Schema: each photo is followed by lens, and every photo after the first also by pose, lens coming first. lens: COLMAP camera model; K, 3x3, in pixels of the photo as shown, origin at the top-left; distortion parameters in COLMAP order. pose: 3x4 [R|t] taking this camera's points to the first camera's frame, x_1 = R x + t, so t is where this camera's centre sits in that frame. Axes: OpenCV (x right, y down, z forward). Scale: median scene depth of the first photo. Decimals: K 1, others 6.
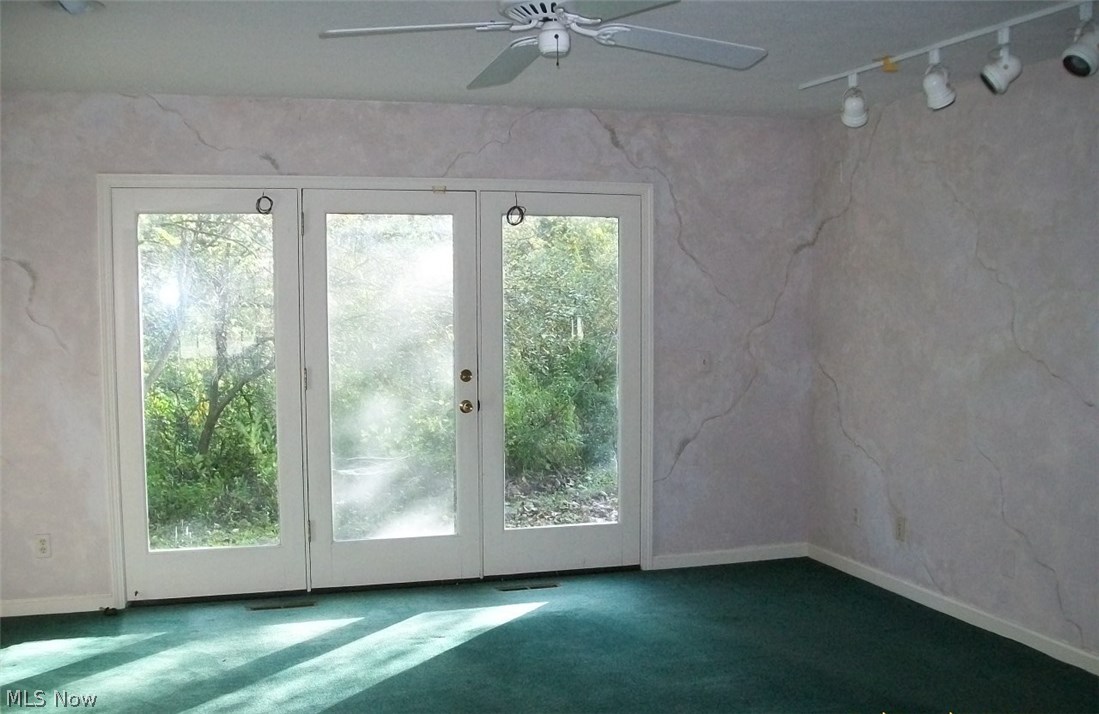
lens RADIAL K [[1197.3, 0, 541.9], [0, 1197.3, 405.4], [0, 0, 1]] dist [-0.175637, 0.125018]
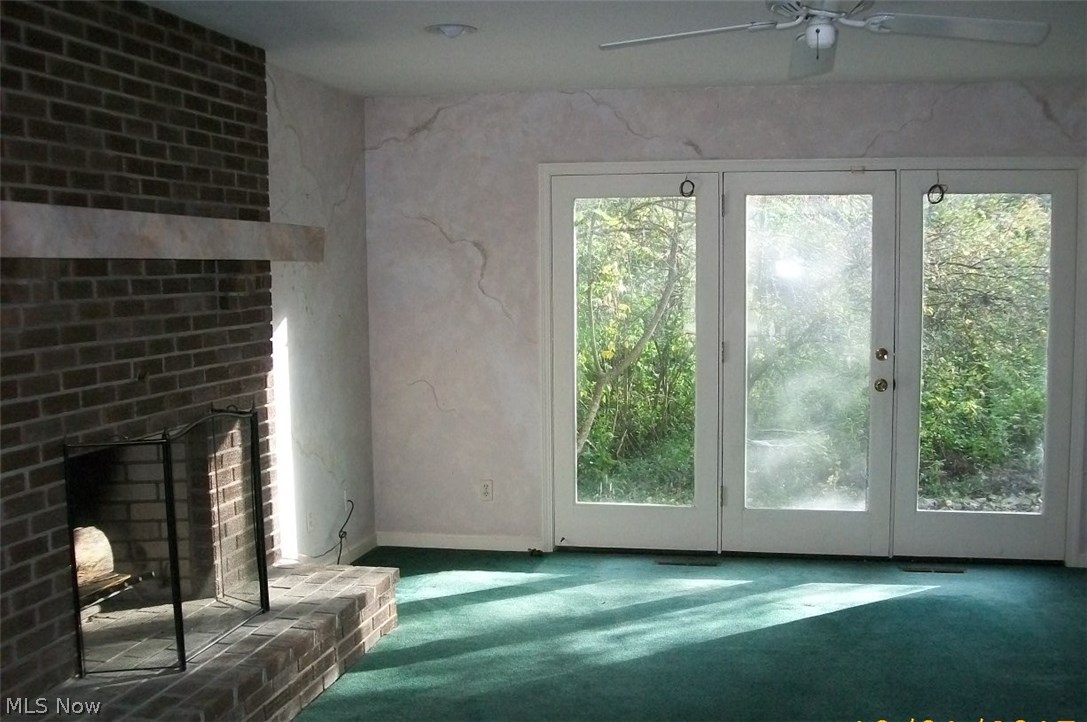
lens RADIAL K [[1230.6, 0, 544.1], [0, 1230.6, 398.1], [0, 0, 1]] dist [-0.134320, 0.010469]
pose [[0.878344, 0.047654, -0.475647, 0.188694], [-0.041480, 0.998863, 0.023476, -0.000473], [0.476226, -0.000890, 0.879323, -0.037129]]
